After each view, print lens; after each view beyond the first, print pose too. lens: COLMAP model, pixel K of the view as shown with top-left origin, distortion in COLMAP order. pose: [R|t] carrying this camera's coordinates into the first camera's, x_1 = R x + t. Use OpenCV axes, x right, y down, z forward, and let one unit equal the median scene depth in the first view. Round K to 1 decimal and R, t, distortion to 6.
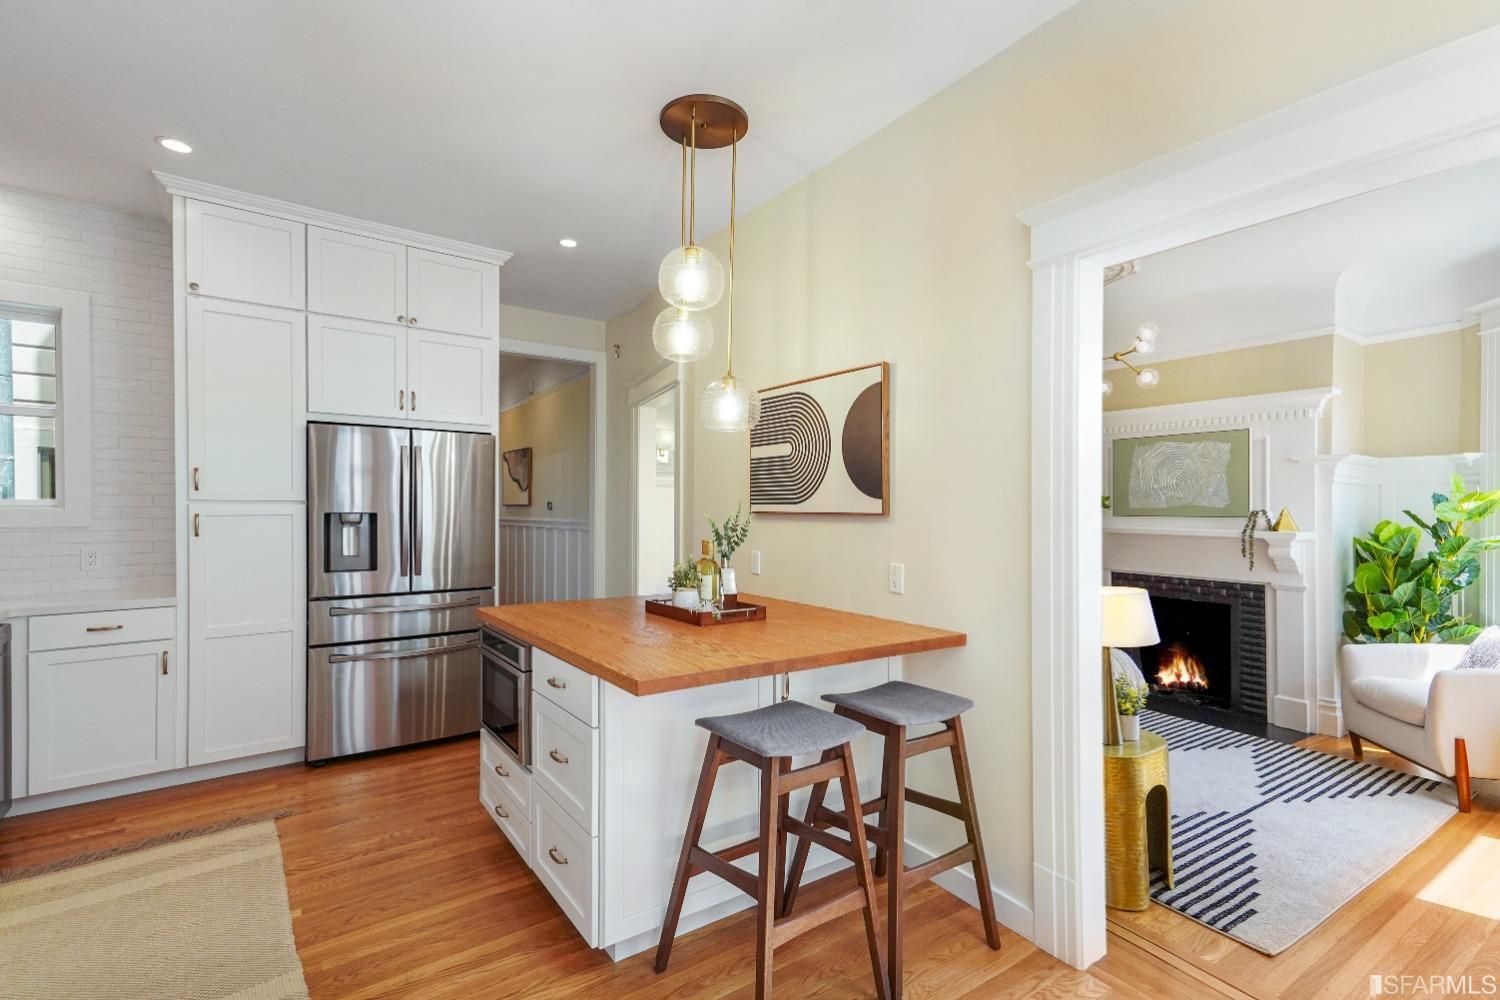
lens RADIAL K [[704.3, 0, 746.6], [0, 704.3, 505.8], [0, 0, 1]] dist [0.039282, 0.000817]
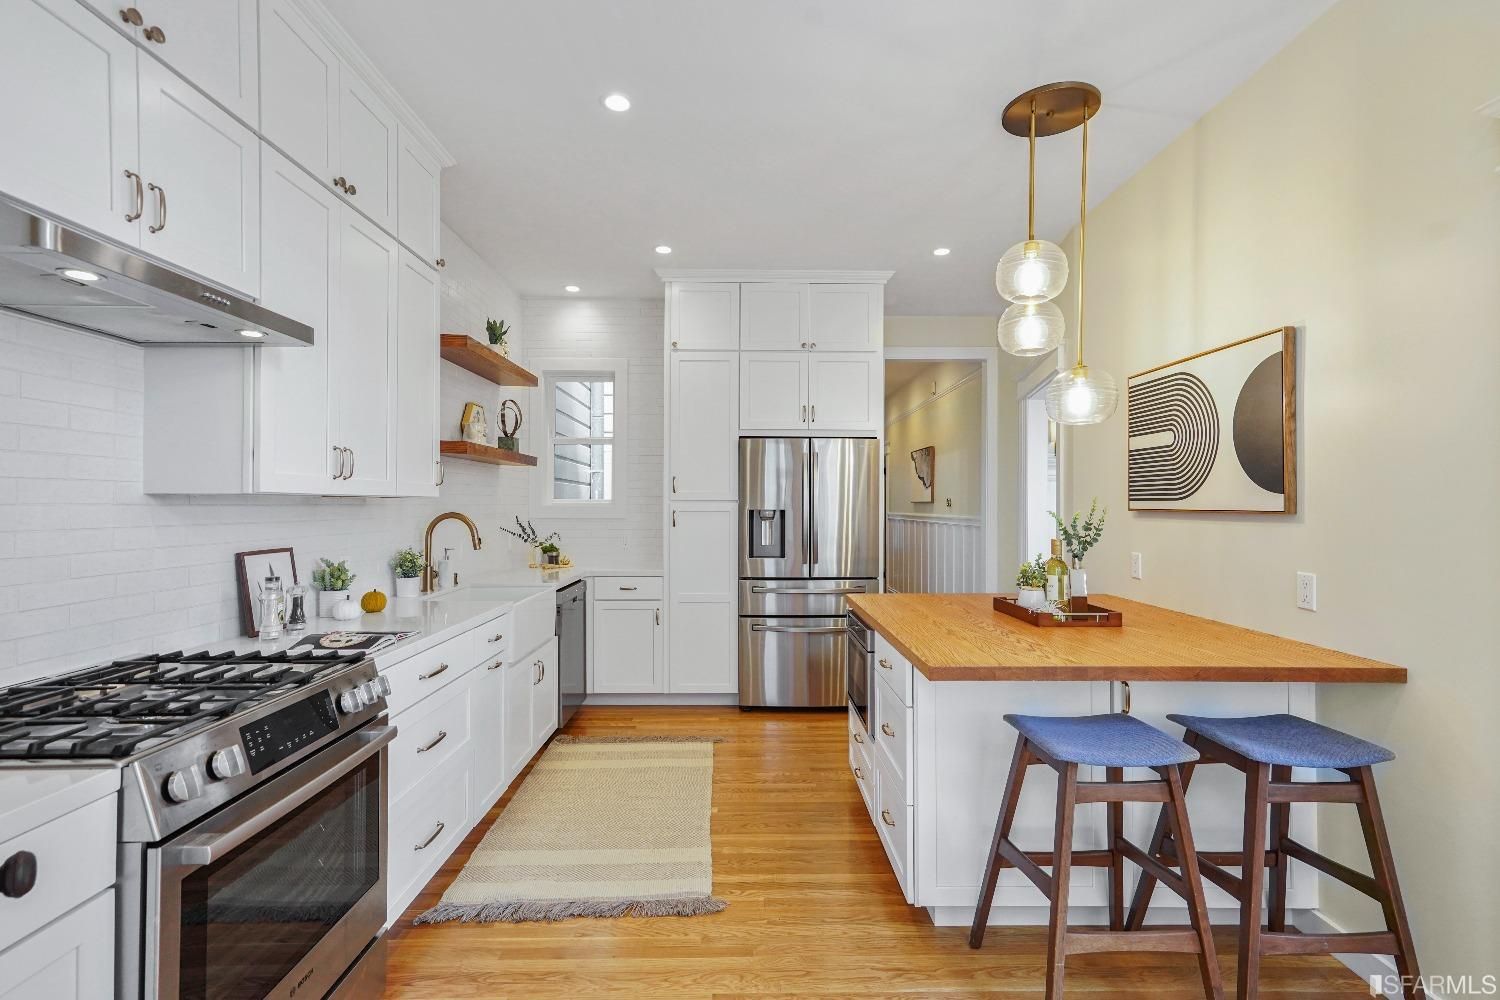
lens RADIAL K [[702.1, 0, 750.0], [0, 702.1, 500.0], [0, 0, 1]] dist [-0.000872, -0.000042]
pose [[0.830211, -0.007895, -0.557394, 0.130300], [0.006745, 0.999969, -0.004118, -0.003068], [0.557409, -0.000341, 0.830238, -0.026633]]
